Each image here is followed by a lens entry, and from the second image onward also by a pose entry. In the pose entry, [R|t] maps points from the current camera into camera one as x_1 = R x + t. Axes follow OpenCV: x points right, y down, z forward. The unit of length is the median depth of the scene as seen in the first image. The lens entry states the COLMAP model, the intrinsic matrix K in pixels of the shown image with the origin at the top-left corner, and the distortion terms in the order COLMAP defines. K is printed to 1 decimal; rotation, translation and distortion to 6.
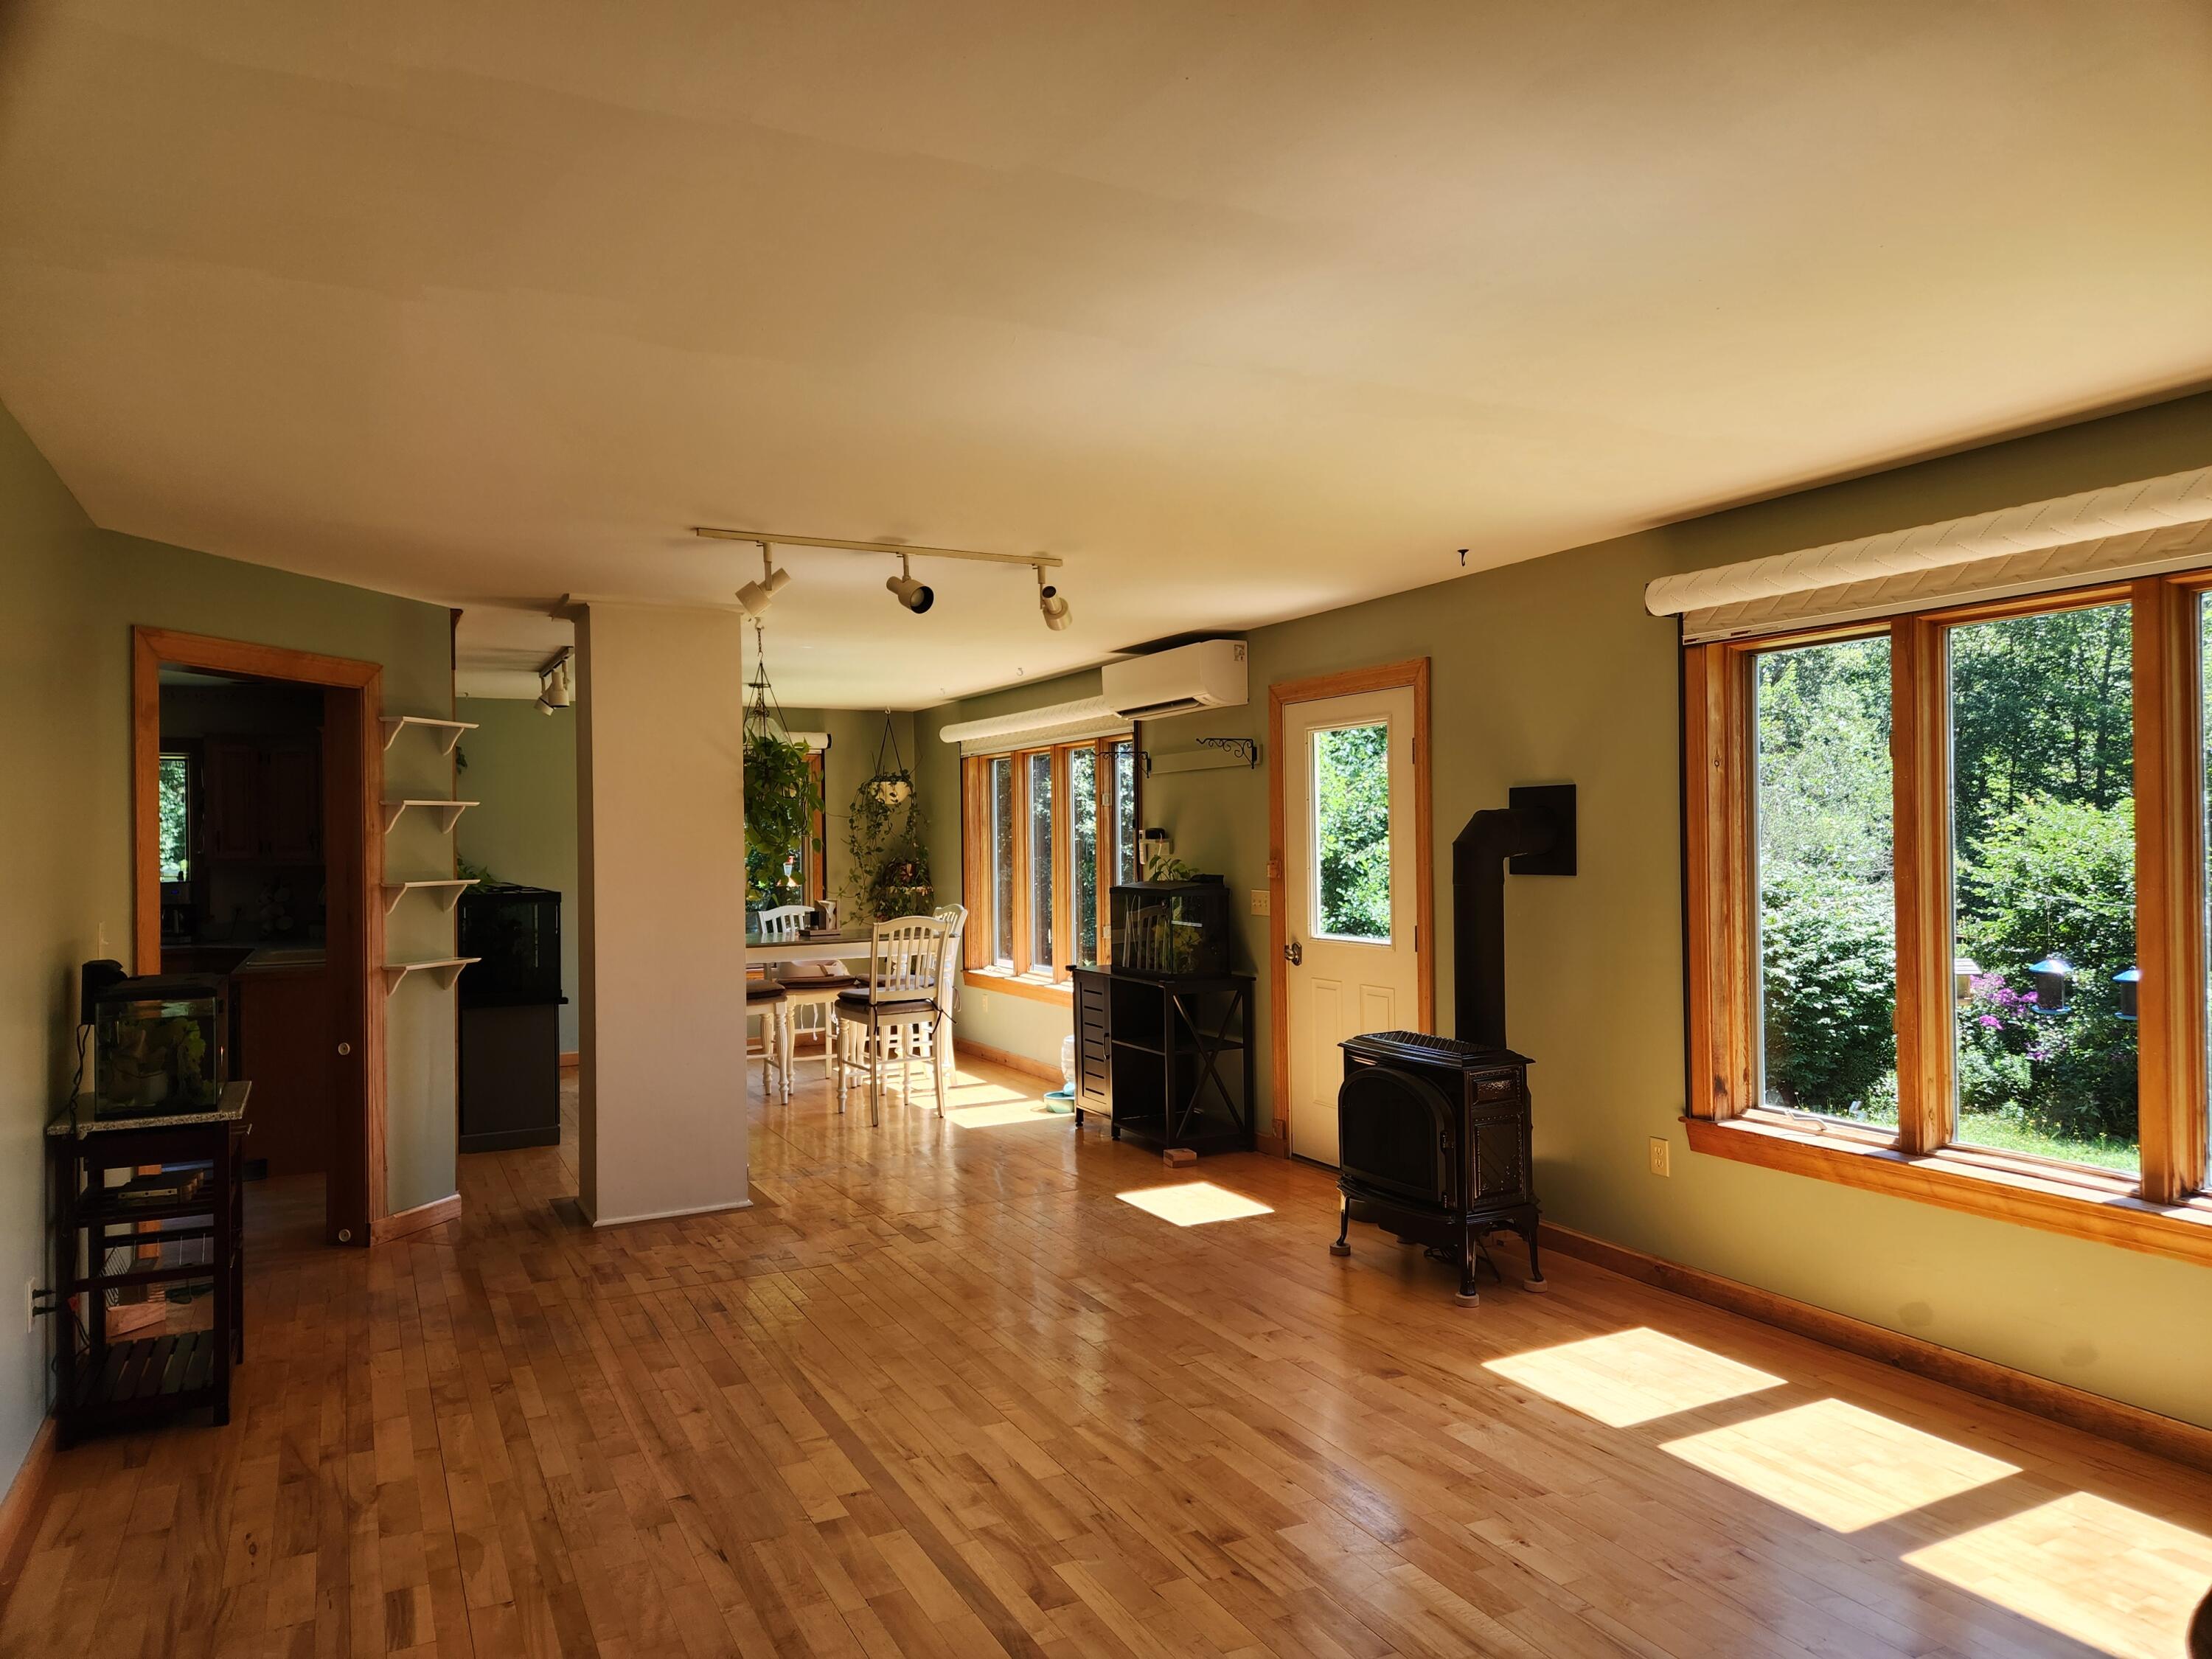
lens RADIAL K [[1465.0, 0, 1113.0], [0, 1465.0, 830.2], [0, 0, 1]] dist [0.052403, -0.024390]
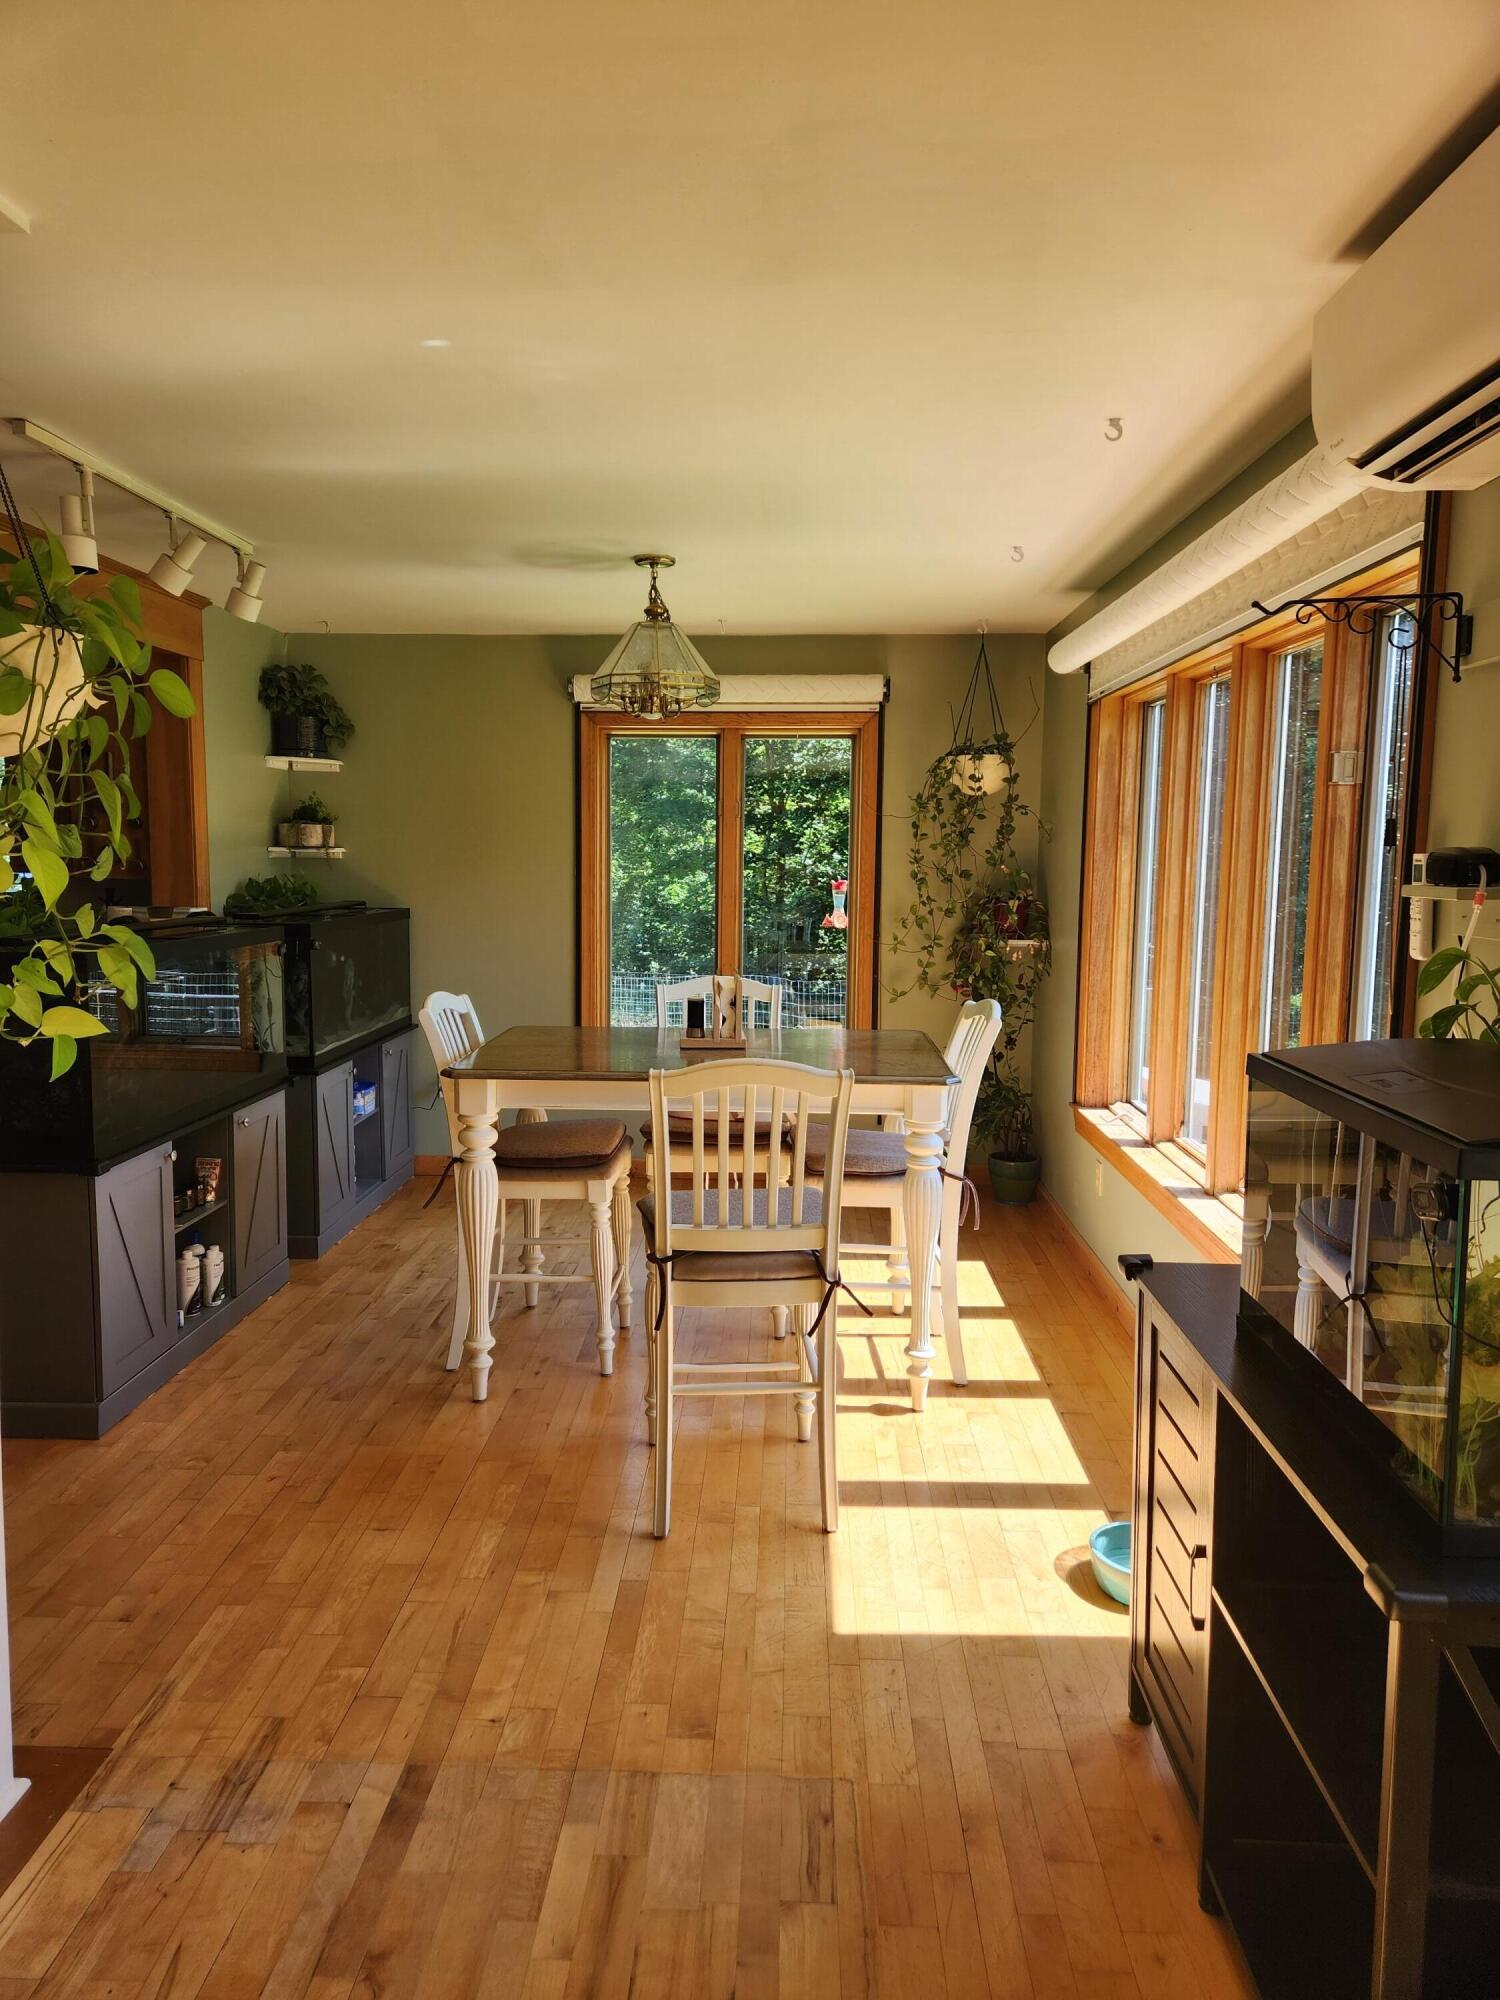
lens RADIAL K [[1324.6, 0, 743.2], [0, 1324.6, 1007.0], [0, 0, 1]] dist [0.052403, -0.024390]
pose [[0.874281, 0.078362, -0.479053, 0.066047], [-0.017538, 0.991339, 0.130153, -0.004746], [0.485103, -0.105389, 0.868083, 1.341414]]
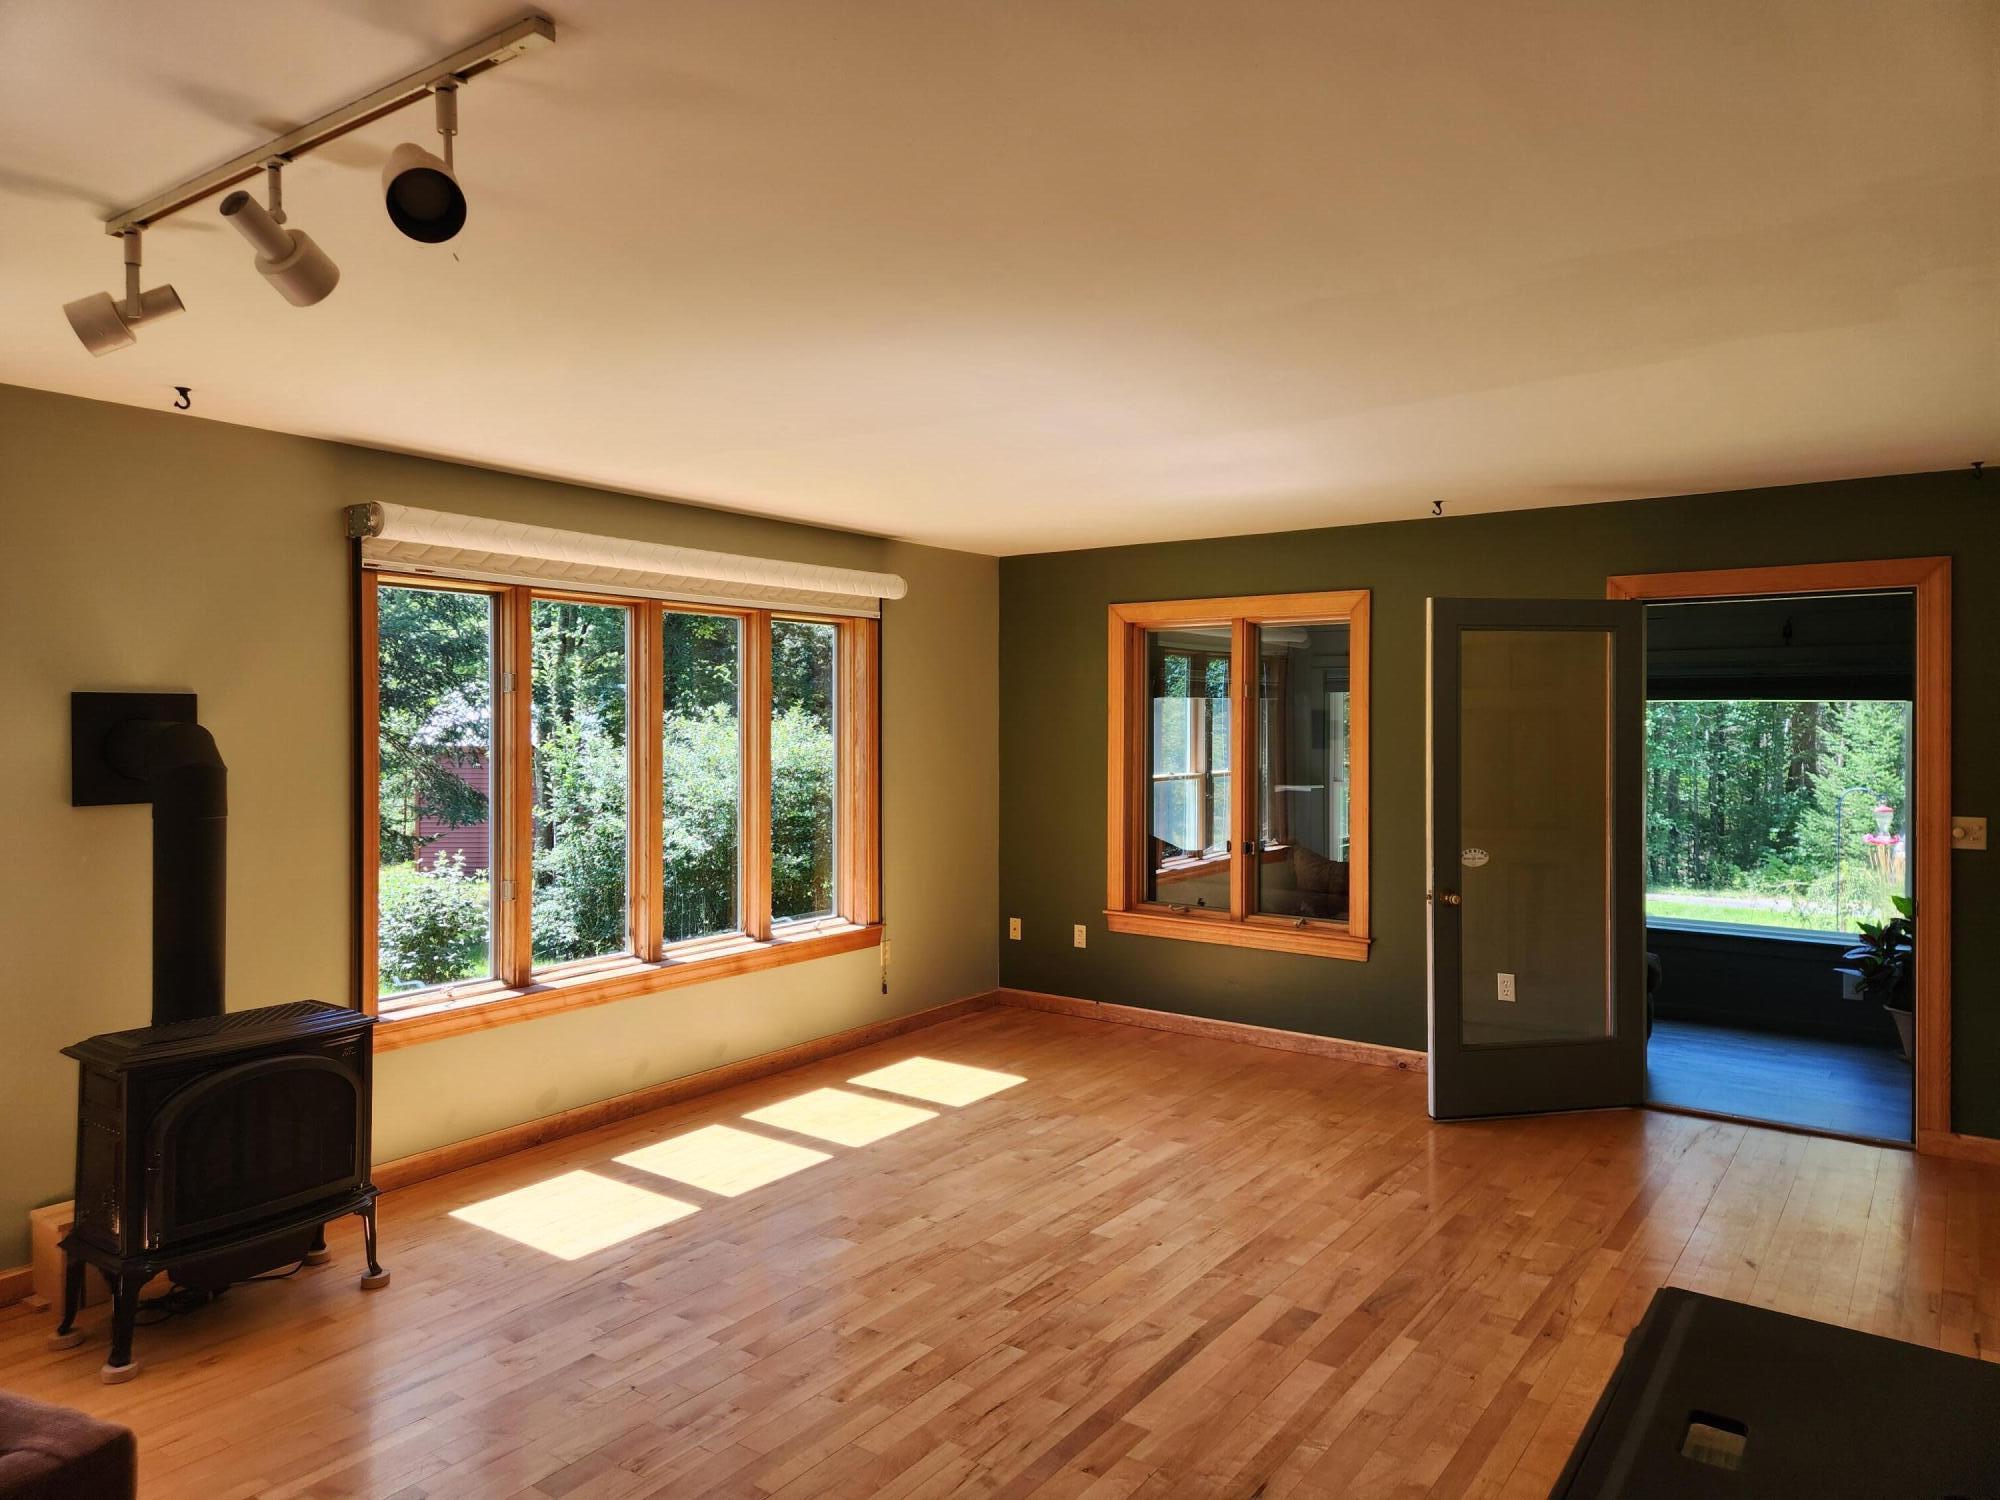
lens RADIAL K [[1324.6, 0, 991.5], [0, 1324.6, 745.7], [0, 0, 1]] dist [0.052403, -0.024390]
pose [[-0.461533, -0.004394, 0.887112, -0.756457], [-0.005633, 0.999982, 0.002022, -0.006377], [-0.887105, -0.004064, -0.461549, 1.225801]]
